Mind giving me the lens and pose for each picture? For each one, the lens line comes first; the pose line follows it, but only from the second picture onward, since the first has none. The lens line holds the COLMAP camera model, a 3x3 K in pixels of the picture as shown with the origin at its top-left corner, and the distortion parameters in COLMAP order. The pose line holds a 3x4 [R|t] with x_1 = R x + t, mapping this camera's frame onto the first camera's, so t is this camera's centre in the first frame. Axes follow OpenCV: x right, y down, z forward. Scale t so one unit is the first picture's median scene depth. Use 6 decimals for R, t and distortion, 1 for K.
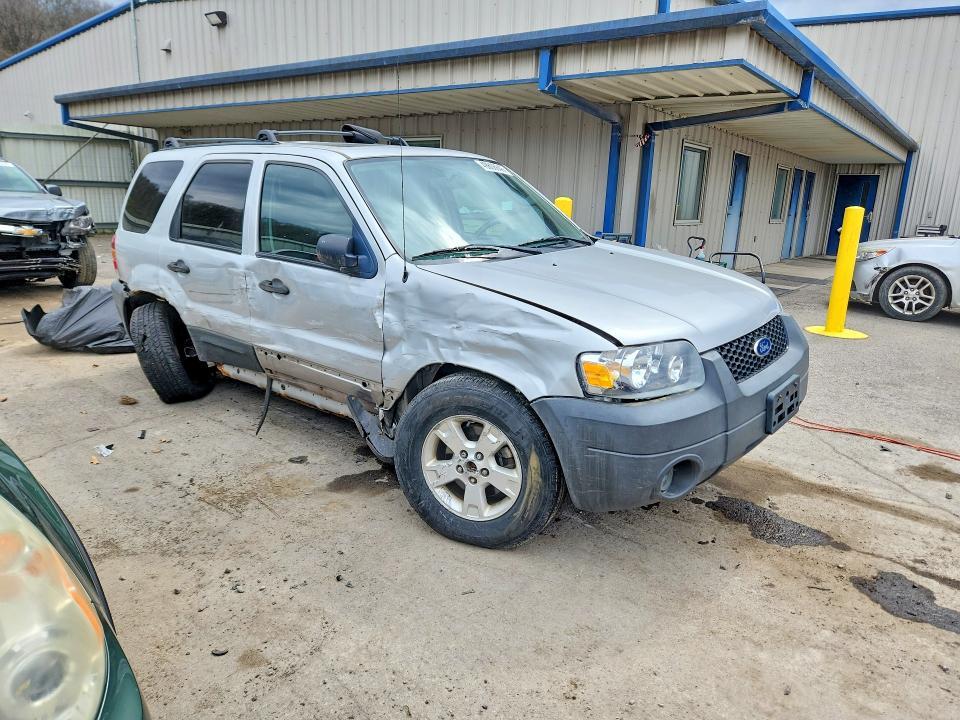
lens RADIAL K [[643.6, 0, 481.5], [0, 643.6, 361.4], [0, 0, 1]] dist [0.019759, -0.002377]
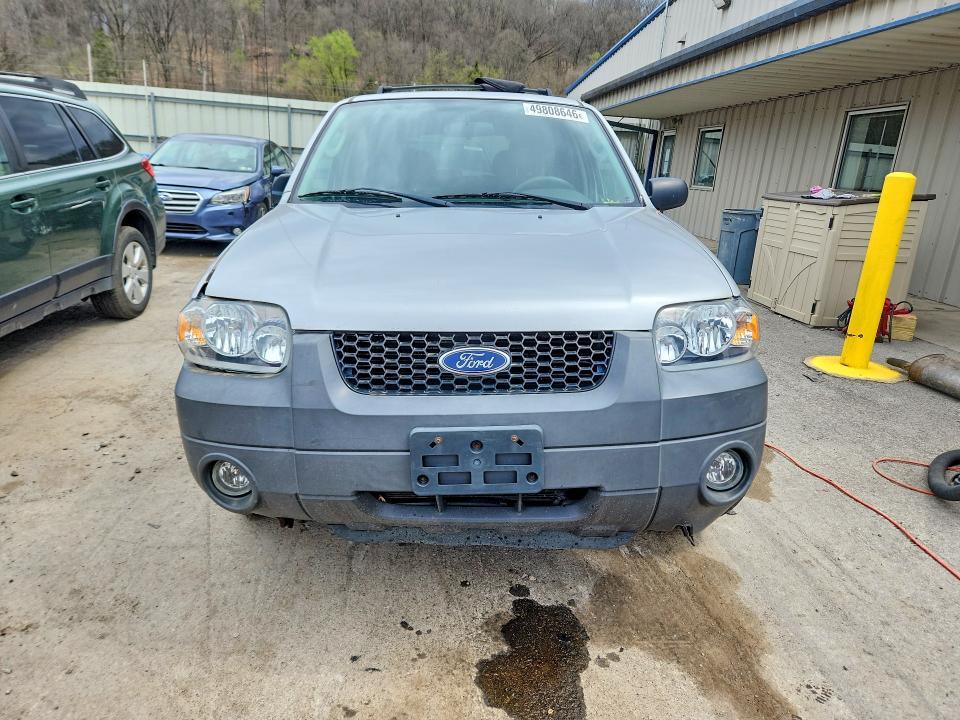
lens RADIAL K [[643.6, 0, 483.1], [0, 643.6, 353.3], [0, 0, 1]] dist [0.019759, -0.002377]
pose [[0.663786, 0.210893, -0.717574, 0.758413], [-0.216738, 0.972494, 0.085321, -0.072591], [0.715830, 0.098891, 0.691236, 0.503731]]
